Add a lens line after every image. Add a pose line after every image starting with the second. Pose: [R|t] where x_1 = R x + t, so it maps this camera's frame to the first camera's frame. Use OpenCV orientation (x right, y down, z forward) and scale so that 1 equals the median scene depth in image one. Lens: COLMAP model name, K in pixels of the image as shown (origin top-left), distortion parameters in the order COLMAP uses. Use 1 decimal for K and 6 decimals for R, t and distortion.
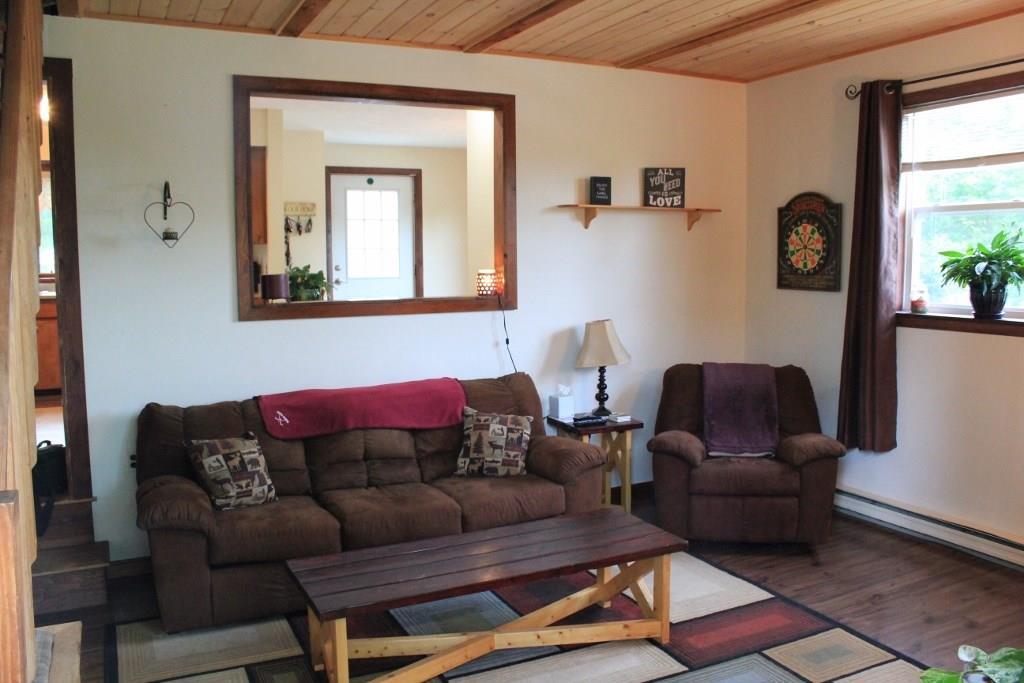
lens RADIAL K [[850.1, 0, 512.0], [0, 850.1, 341.5], [0, 0, 1]] dist [-0.092116, -0.000759]
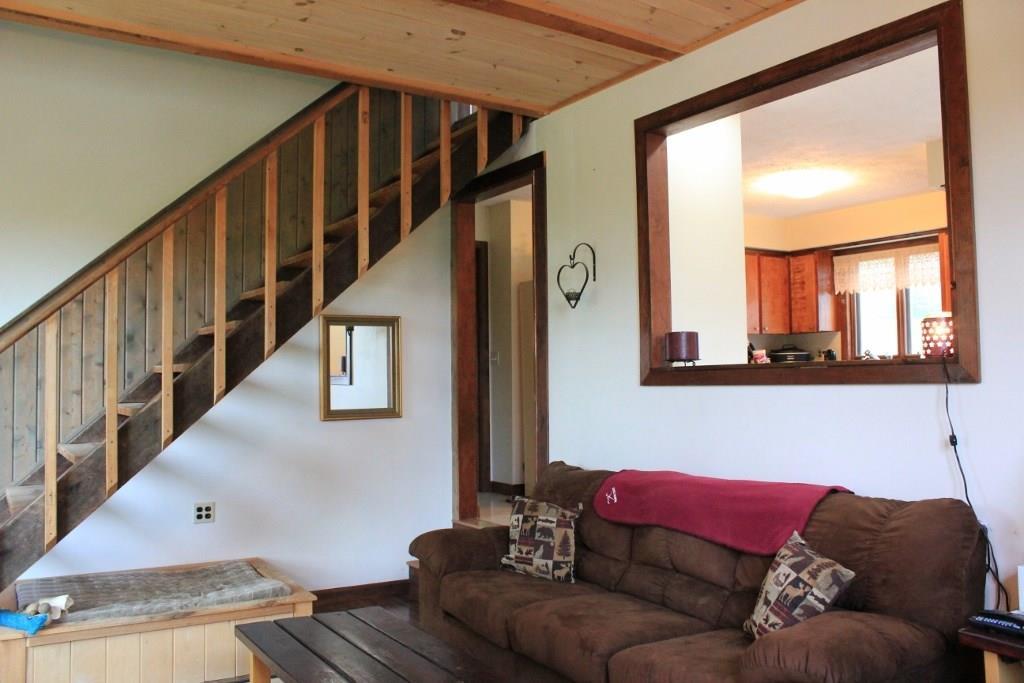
lens RADIAL K [[850.1, 0, 512.0], [0, 850.1, 341.5], [0, 0, 1]] dist [-0.092116, -0.000759]
pose [[0.118713, -0.036615, -0.992253, 0.565197], [-0.088140, 0.994986, -0.047261, -0.016262], [0.989009, 0.093068, 0.114891, 0.759408]]
